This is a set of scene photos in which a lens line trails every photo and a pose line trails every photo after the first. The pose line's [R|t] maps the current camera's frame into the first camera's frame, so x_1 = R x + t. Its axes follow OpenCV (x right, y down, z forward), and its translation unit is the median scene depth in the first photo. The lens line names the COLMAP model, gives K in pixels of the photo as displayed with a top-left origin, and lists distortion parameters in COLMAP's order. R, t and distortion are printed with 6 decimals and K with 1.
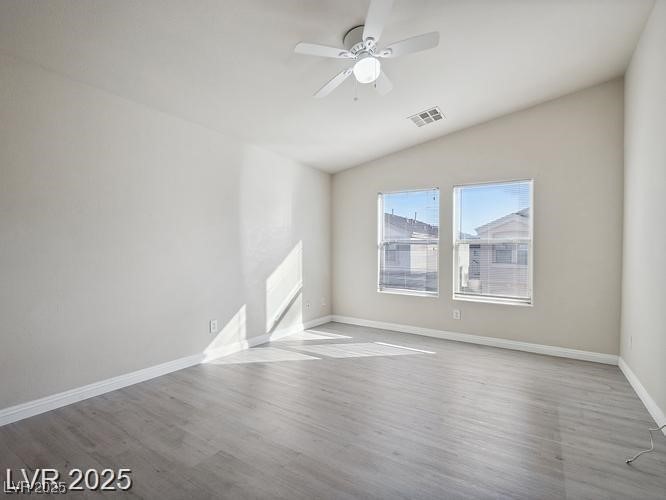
lens RADIAL K [[331.0, 0, 333.0], [0, 331.0, 250.0], [0, 0, 1]] dist [-0.007329, -0.000811]
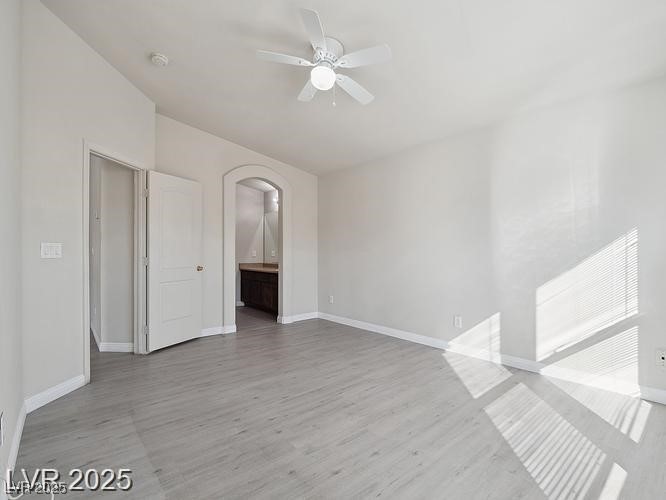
lens RADIAL K [[331.0, 0, 333.0], [0, 331.0, 250.0], [0, 0, 1]] dist [-0.007329, -0.000811]
pose [[-0.301475, -0.013191, -0.953383, 0.689411], [0.003127, 0.999885, -0.014823, 0.013582], [0.953469, -0.007450, -0.301399, 0.845545]]
